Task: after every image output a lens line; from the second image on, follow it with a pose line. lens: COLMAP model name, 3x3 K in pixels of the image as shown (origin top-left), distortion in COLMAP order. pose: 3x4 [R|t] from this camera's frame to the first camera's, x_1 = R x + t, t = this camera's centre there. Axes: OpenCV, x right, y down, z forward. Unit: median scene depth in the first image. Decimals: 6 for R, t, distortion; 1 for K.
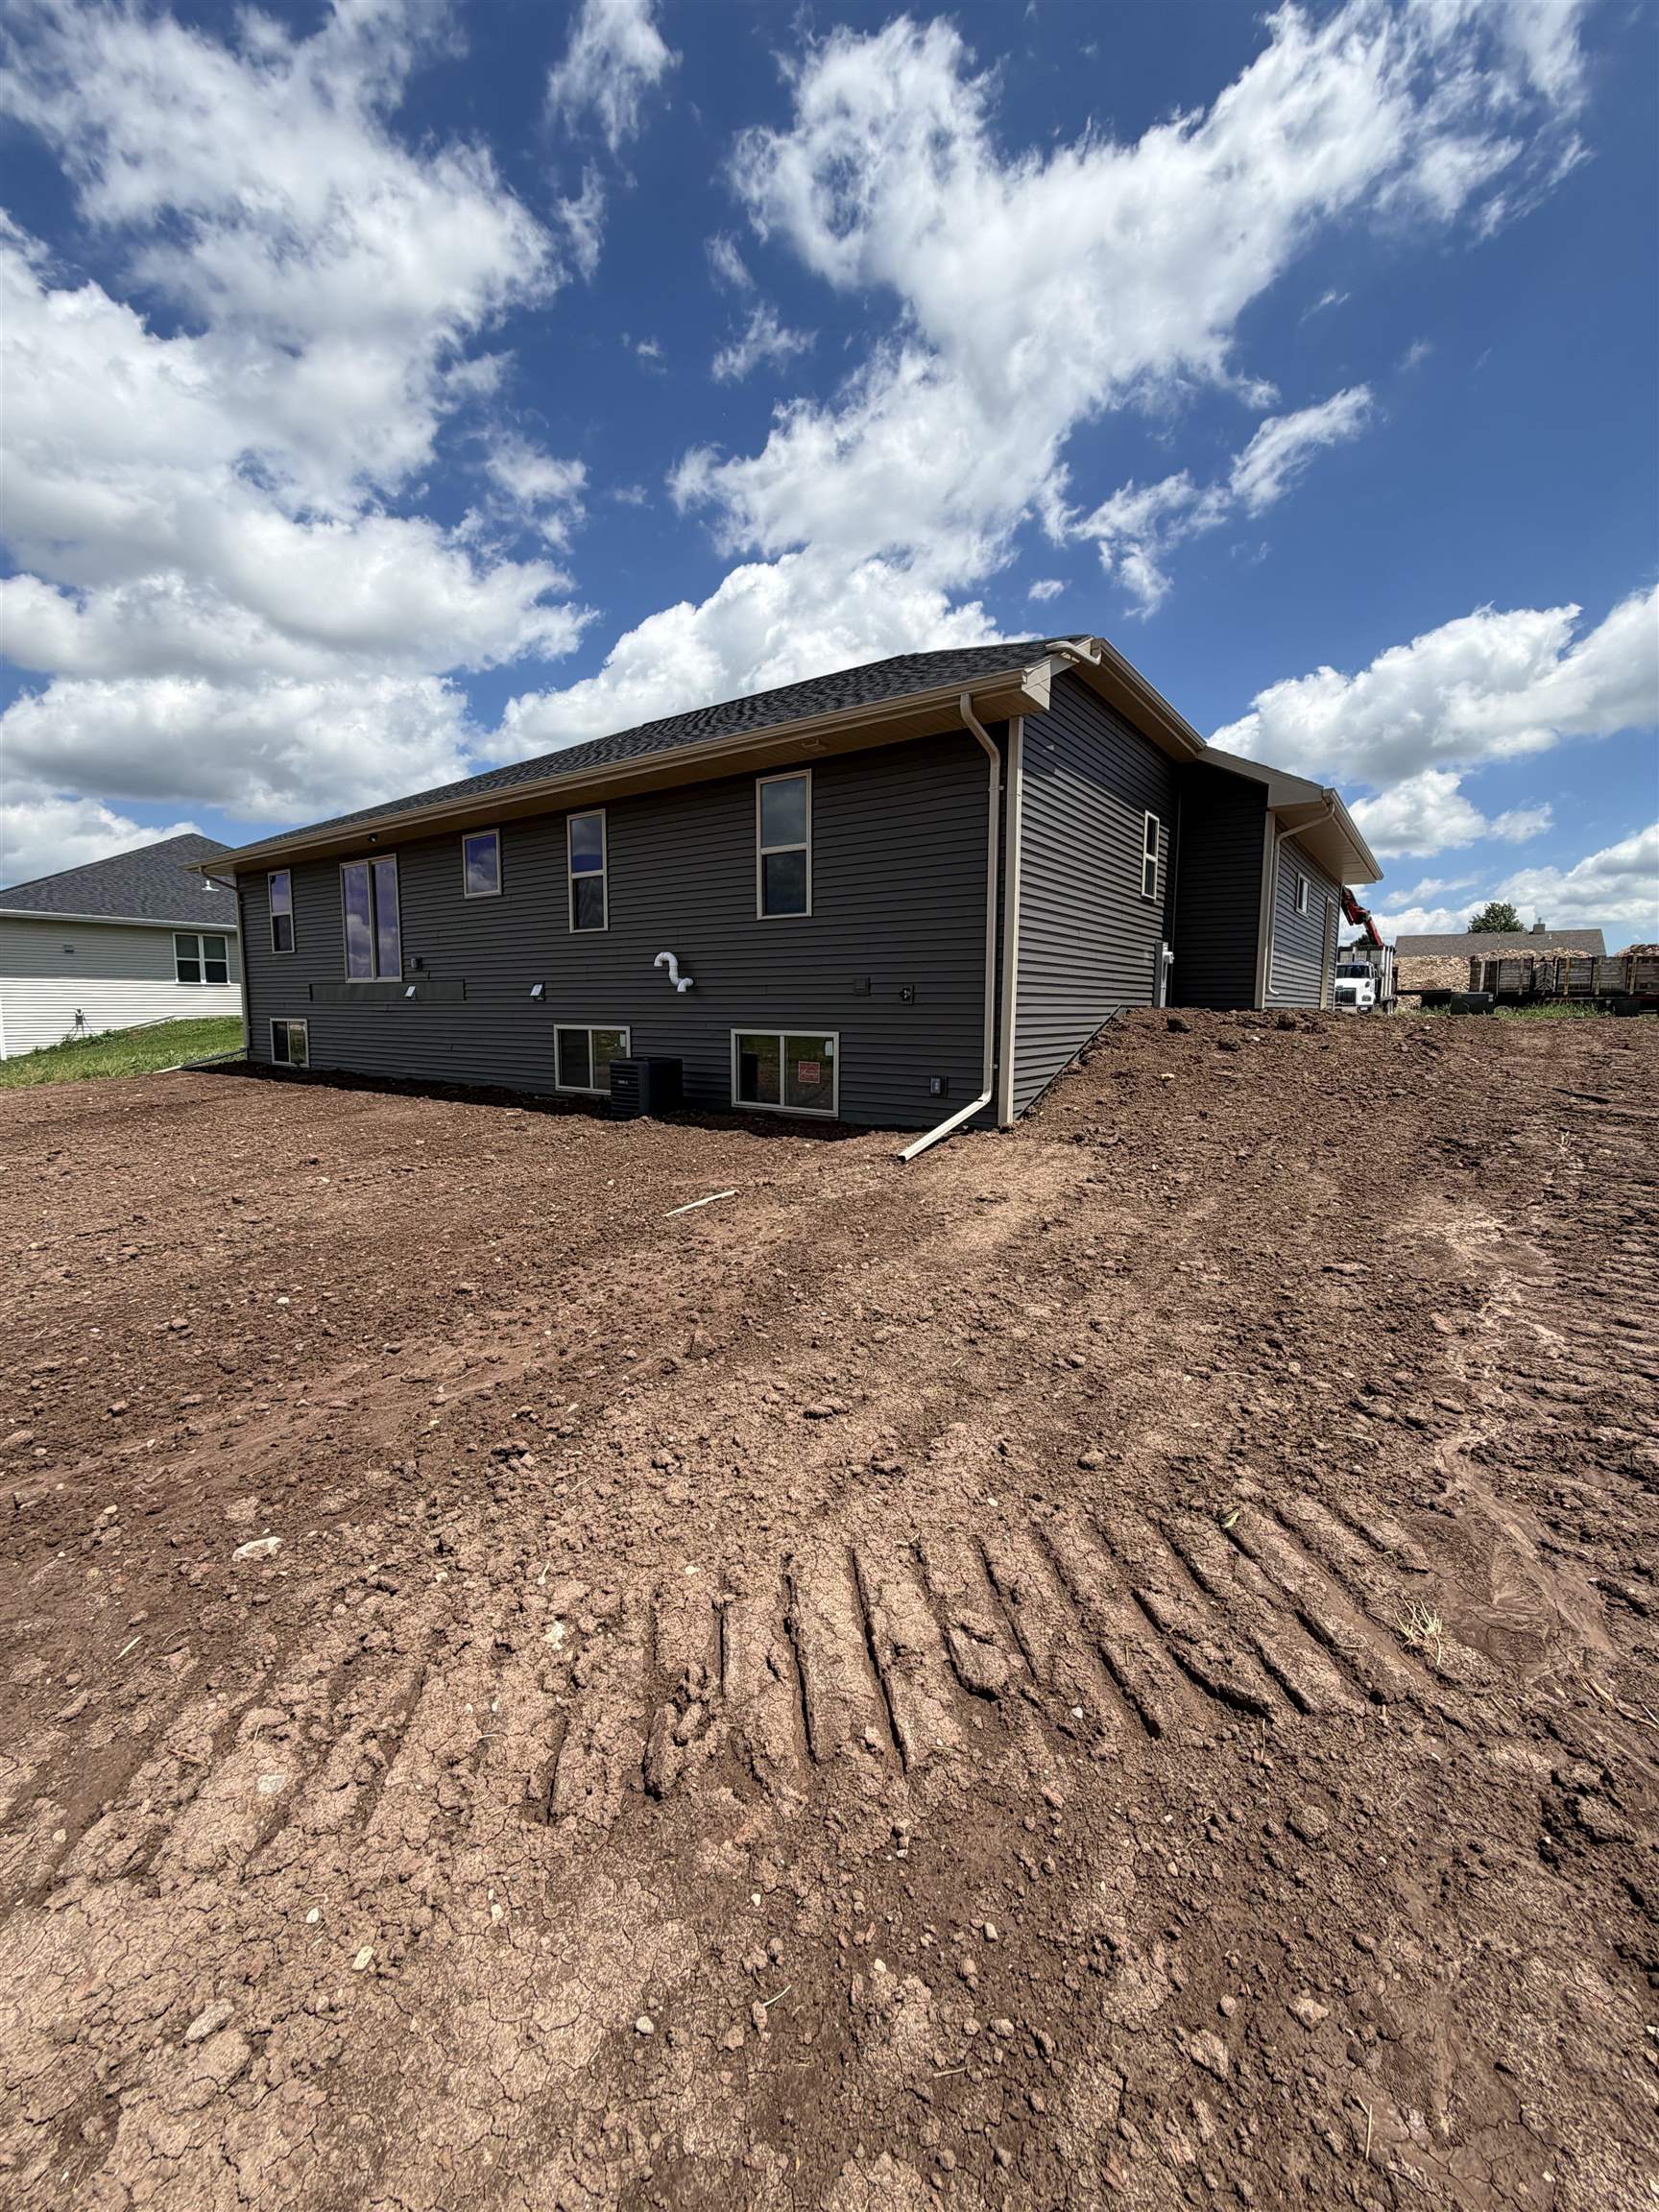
lens RADIAL K [[874.0, 0, 829.5], [0, 874.0, 1106.0], [0, 0, 1]] dist [-0.002165, -0.000208]
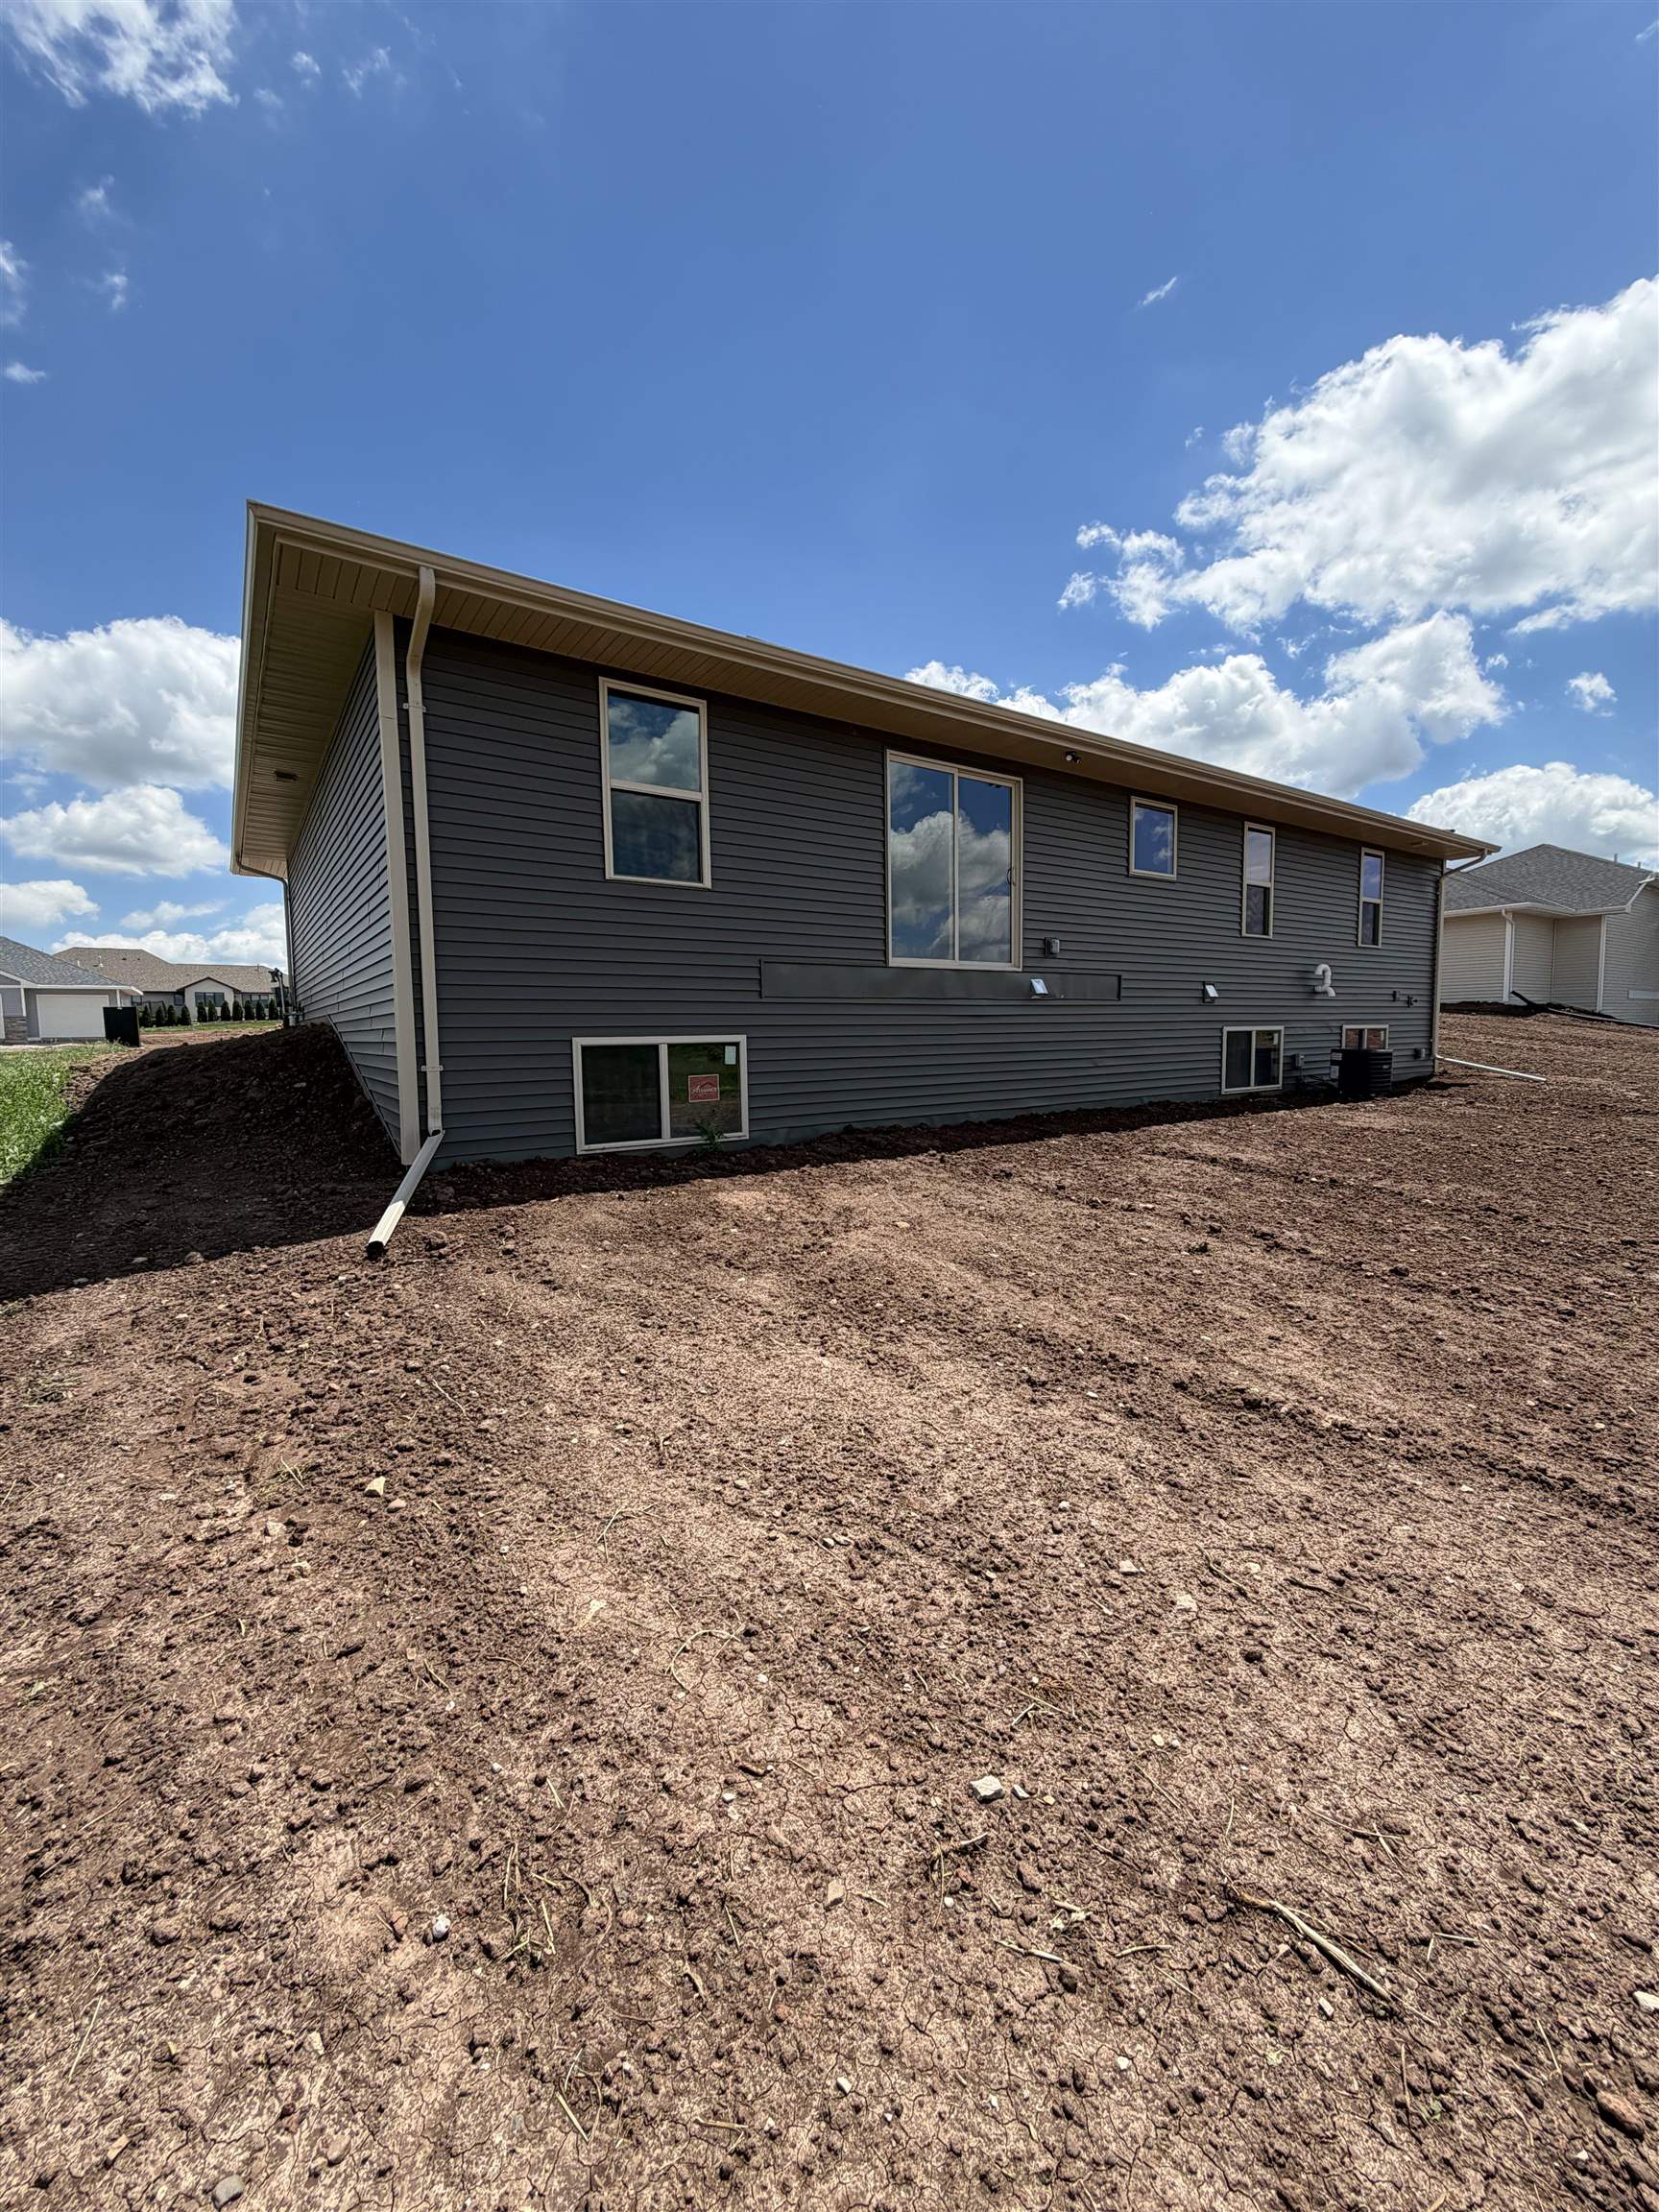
lens RADIAL K [[874.0, 0, 829.5], [0, 874.0, 1106.0], [0, 0, 1]] dist [-0.002165, -0.000208]
pose [[0.323938, -0.100001, 0.940778, -0.733719], [0.113791, 0.991297, 0.066190, -0.063312], [-0.939210, 0.085610, 0.332498, 0.650489]]
